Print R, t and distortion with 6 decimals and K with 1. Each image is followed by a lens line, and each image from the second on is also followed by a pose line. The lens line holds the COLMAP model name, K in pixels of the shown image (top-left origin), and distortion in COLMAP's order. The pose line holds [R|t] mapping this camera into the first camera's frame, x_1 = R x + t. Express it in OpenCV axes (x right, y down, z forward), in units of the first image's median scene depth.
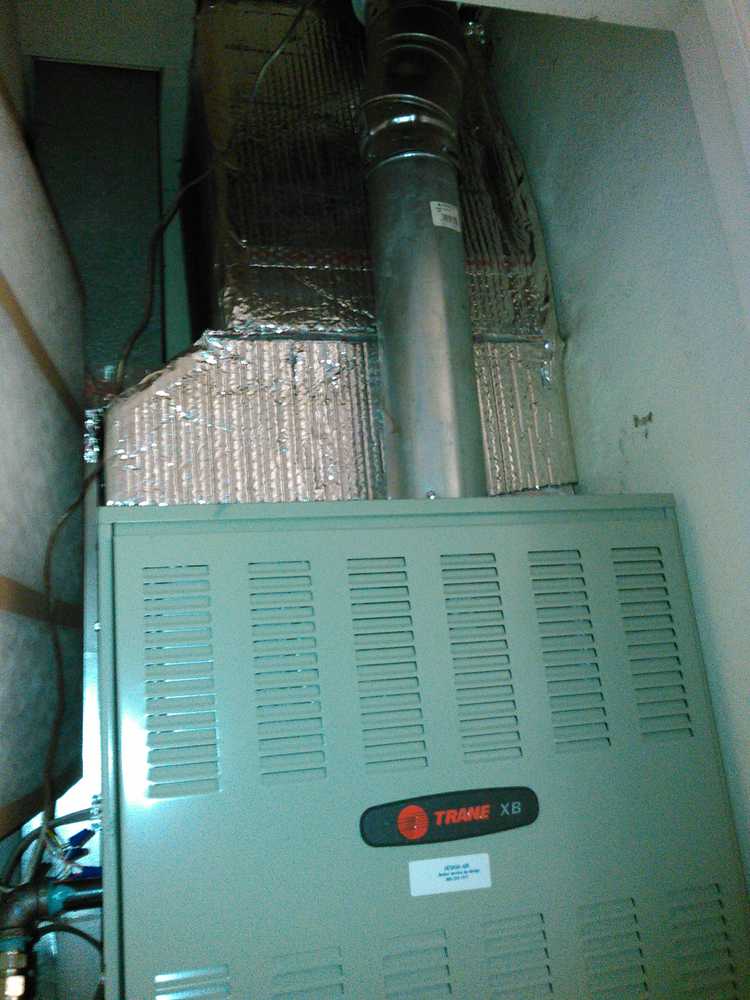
lens RADIAL K [[867.7, 0, 375.0], [0, 867.7, 500.0], [0, 0, 1]] dist [0.003912, 0.006589]
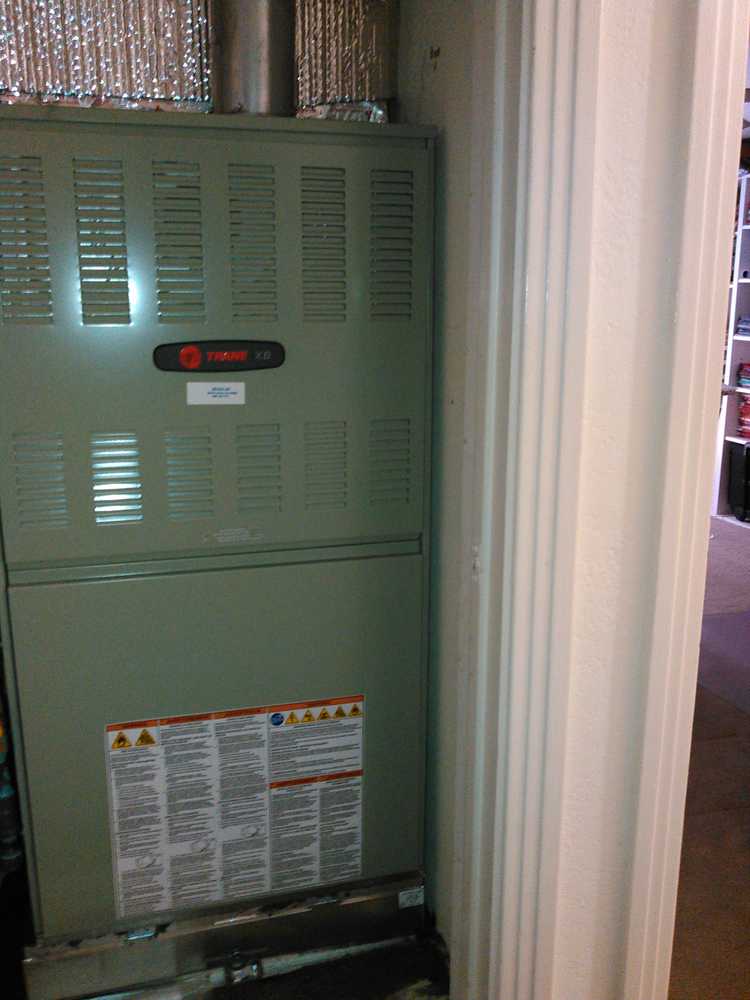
lens RADIAL K [[867.7, 0, 375.0], [0, 867.7, 500.0], [0, 0, 1]] dist [0.003912, 0.006589]
pose [[0.996205, 0.080657, 0.032701, 0.321100], [-0.086813, 0.894094, 0.439385, -0.082134], [0.006201, -0.440557, 0.897703, -0.410706]]
